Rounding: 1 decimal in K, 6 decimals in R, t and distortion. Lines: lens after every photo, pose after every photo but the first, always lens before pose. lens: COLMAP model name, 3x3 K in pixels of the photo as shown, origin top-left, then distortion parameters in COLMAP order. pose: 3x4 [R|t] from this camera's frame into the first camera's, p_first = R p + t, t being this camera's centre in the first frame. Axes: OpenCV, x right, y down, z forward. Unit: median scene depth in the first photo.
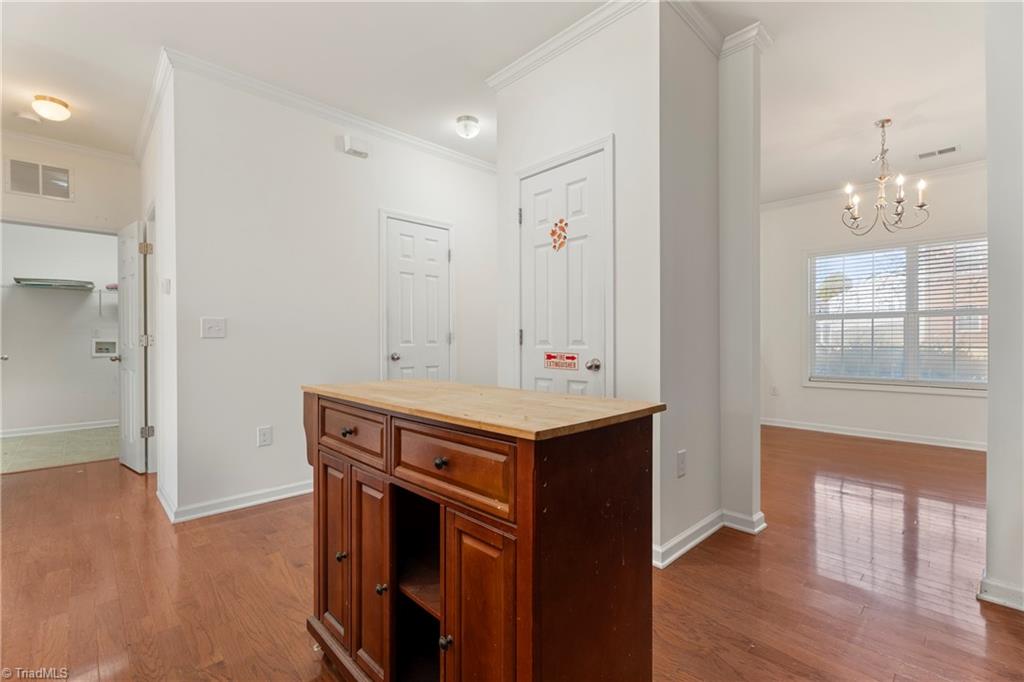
lens RADIAL K [[456.3, 0, 512.8], [0, 456.3, 338.8], [0, 0, 1]] dist [0.007659, 0.000154]
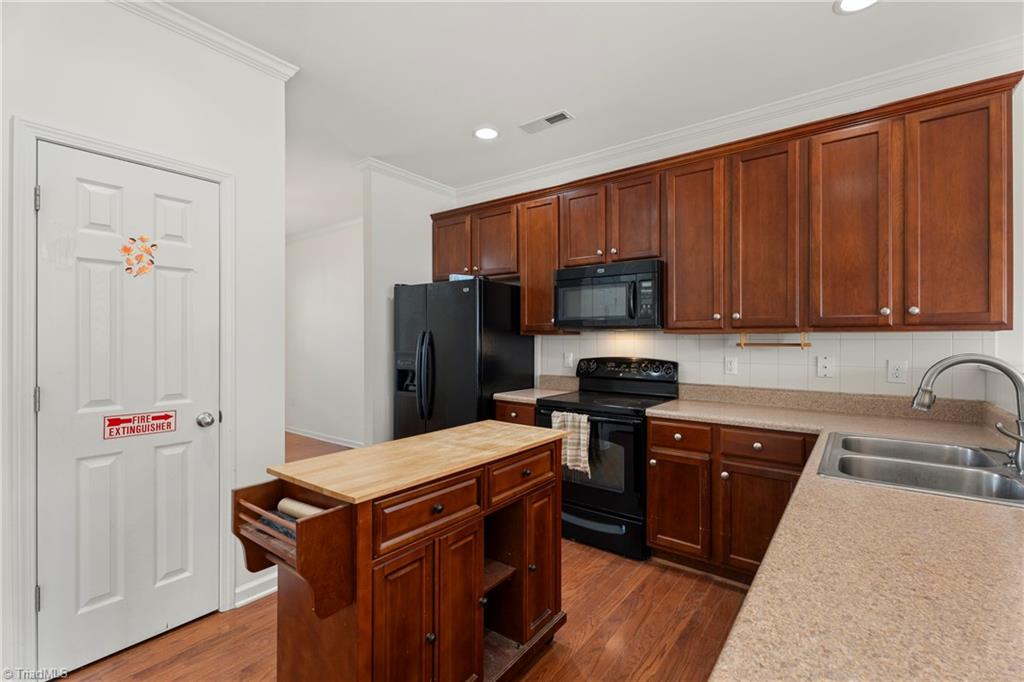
lens RADIAL K [[456.3, 0, 506.9], [0, 456.3, 341.5], [0, 0, 1]] dist [0.007659, 0.000154]
pose [[-0.142306, 0.000633, 0.989822, -0.741340], [-0.004561, 0.999989, -0.001296, -0.090796], [-0.989812, -0.004699, -0.142302, 0.520749]]
